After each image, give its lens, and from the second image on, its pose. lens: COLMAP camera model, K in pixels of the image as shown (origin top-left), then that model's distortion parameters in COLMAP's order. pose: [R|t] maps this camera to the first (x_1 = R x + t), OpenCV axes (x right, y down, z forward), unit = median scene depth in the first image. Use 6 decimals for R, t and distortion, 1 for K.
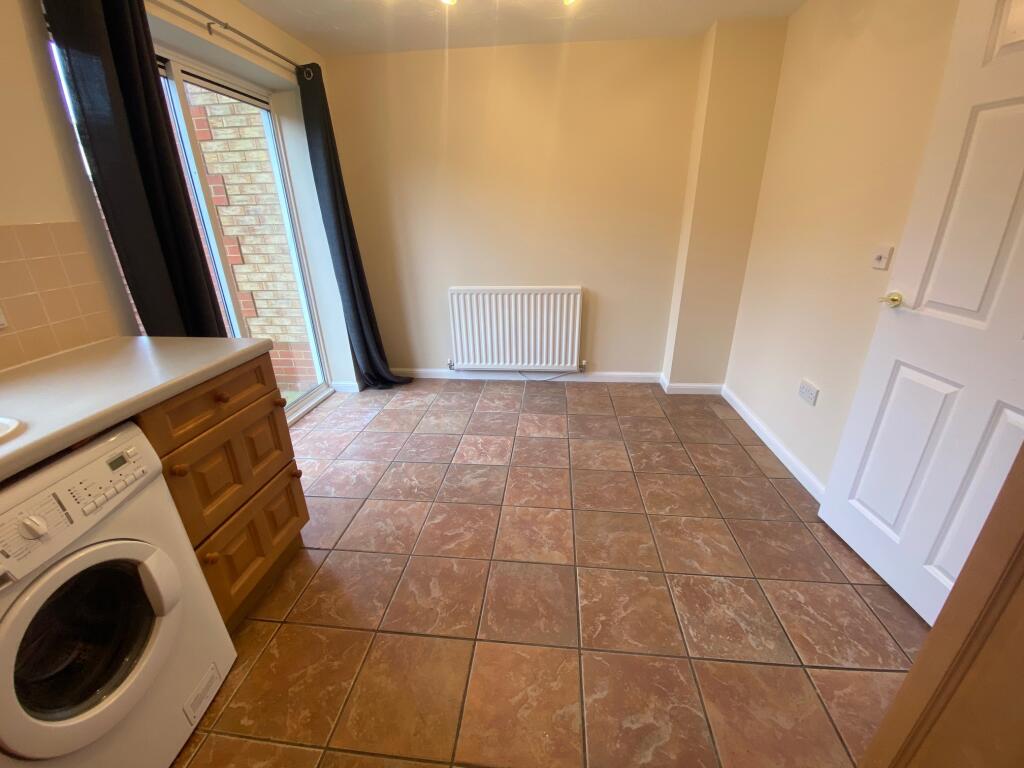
lens RADIAL K [[411.4, 0, 512.0], [0, 411.4, 384.0], [0, 0, 1]] dist [-0.001855, -0.000523]
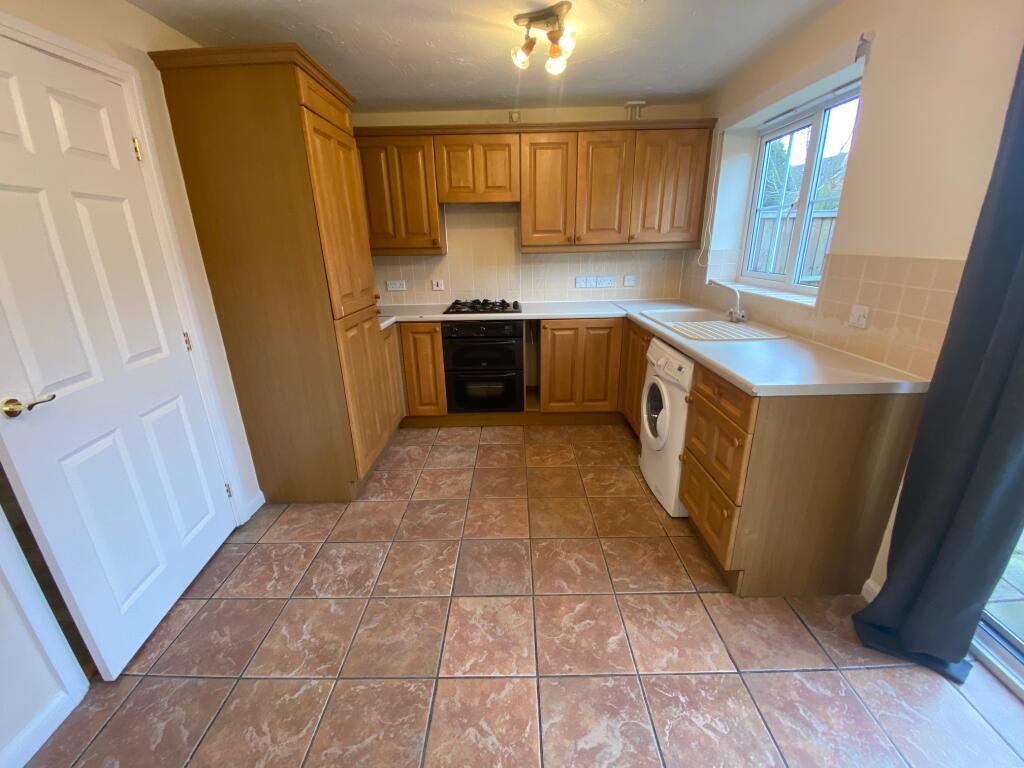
lens RADIAL K [[411.4, 0, 512.0], [0, 411.4, 384.0], [0, 0, 1]] dist [-0.001855, -0.000523]
pose [[-0.994491, 0.068417, -0.079415, 0.046775], [0.000126, 0.758397, 0.651792, -0.632637], [0.104822, 0.648192, -0.754228, 1.420459]]
